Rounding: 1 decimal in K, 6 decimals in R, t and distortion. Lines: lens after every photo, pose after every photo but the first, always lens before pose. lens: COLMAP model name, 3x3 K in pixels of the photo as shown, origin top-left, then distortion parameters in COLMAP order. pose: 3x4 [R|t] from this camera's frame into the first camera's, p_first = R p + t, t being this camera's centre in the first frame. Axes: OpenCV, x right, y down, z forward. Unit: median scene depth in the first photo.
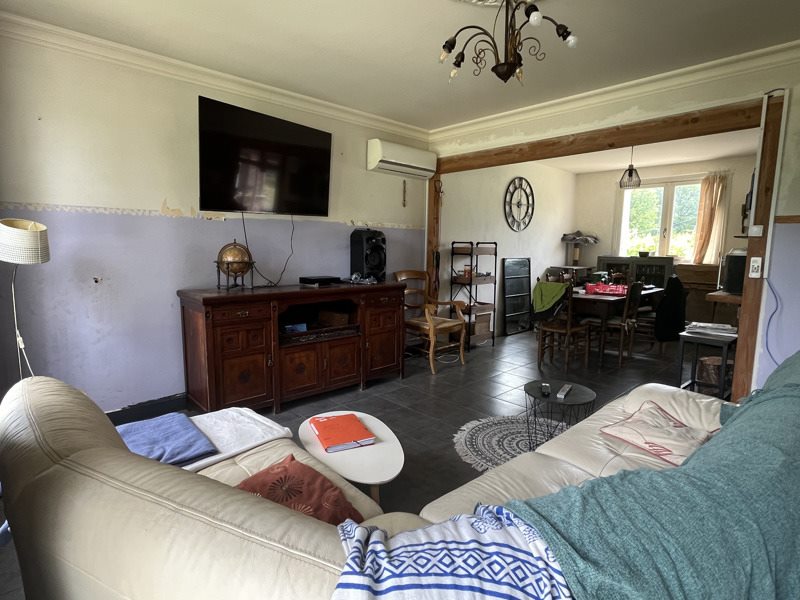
lens RADIAL K [[427.6, 0, 400.0], [0, 427.6, 300.0], [0, 0, 1]] dist [-0.001952, -0.000854]
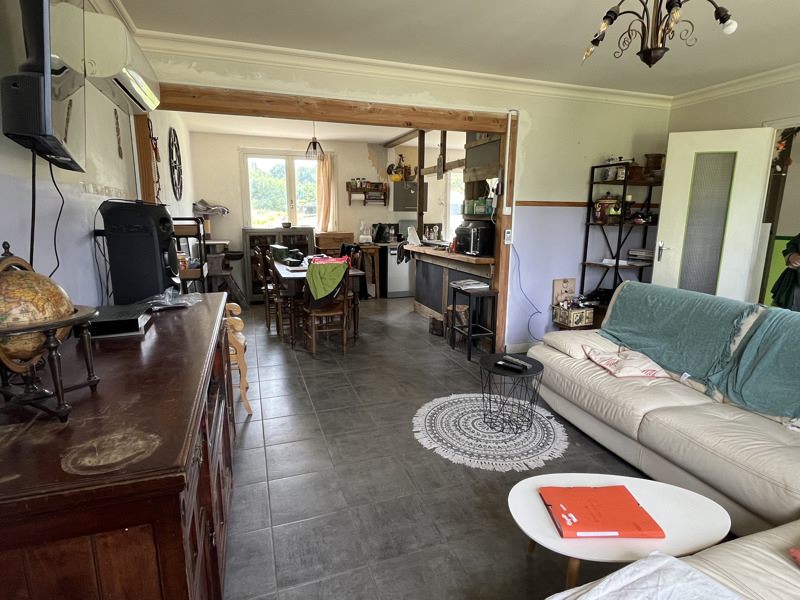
lens RADIAL K [[427.6, 0, 400.0], [0, 427.6, 300.0], [0, 0, 1]] dist [-0.001952, -0.000854]
pose [[0.405899, -0.191426, 0.893646, -0.563082], [0.116174, 0.980693, 0.157305, -0.123032], [-0.906504, 0.039968, 0.420301, 0.665957]]
